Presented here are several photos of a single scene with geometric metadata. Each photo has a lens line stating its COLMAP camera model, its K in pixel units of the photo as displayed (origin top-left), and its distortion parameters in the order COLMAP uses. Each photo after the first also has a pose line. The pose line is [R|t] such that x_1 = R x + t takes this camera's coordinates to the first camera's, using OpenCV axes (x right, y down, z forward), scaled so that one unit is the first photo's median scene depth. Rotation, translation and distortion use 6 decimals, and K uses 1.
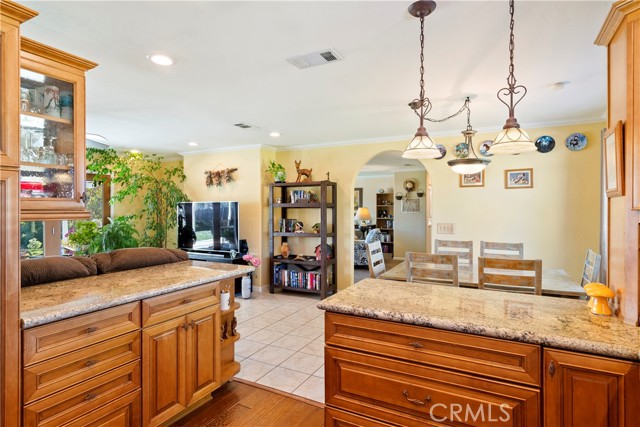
lens RADIAL K [[344.6, 0, 320.6], [0, 344.6, 207.3], [0, 0, 1]] dist [-0.000690, -0.000084]
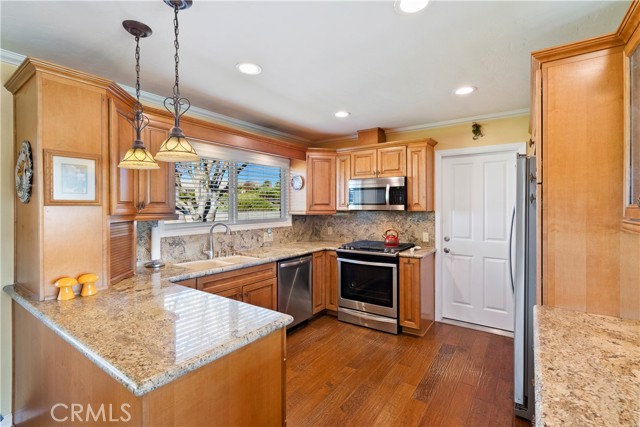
lens RADIAL K [[293.8, 0, 322.1], [0, 293.8, 208.0], [0, 0, 1]] dist [0.000182, -0.000031]
pose [[-0.992445, 0.001611, 0.122678, -0.102590], [0.001619, 0.999999, -0.000036, -0.009280], [-0.122678, 0.000163, -0.992447, 0.945431]]
